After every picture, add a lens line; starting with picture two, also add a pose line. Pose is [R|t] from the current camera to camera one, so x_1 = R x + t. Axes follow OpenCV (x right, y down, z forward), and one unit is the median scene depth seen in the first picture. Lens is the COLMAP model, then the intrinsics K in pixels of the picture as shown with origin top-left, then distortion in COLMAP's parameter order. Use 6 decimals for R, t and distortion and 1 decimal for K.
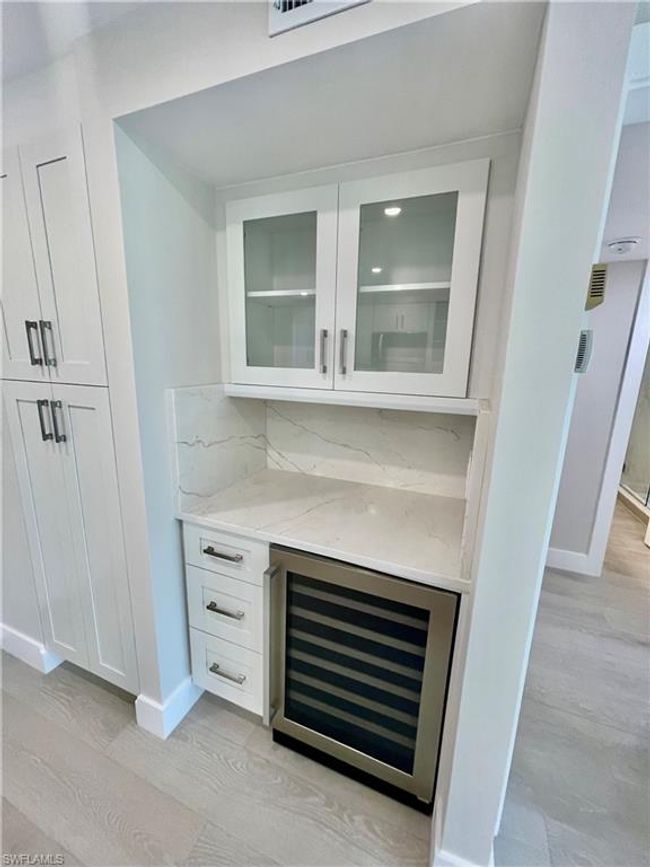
lens RADIAL K [[349.6, 0, 323.4], [0, 349.6, 432.7], [0, 0, 1]] dist [-0.001151, 0.000573]
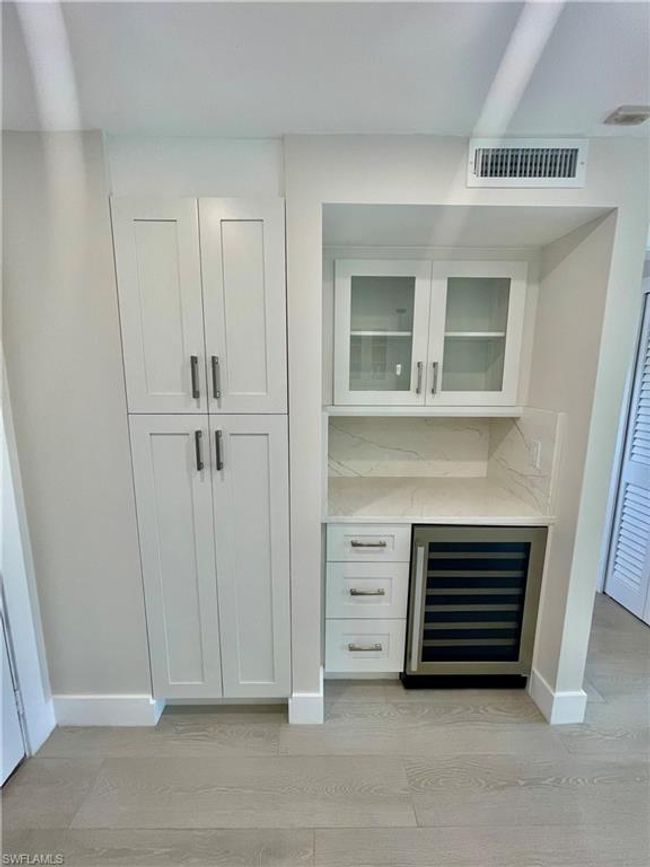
lens RADIAL K [[349.6, 0, 321.8], [0, 349.6, 433.4], [0, 0, 1]] dist [-0.001151, 0.000573]
pose [[0.920933, -0.085608, 0.380202, -0.859068], [0.100224, 0.994788, -0.018773, -0.030603], [-0.376613, 0.055394, 0.924713, -0.093470]]
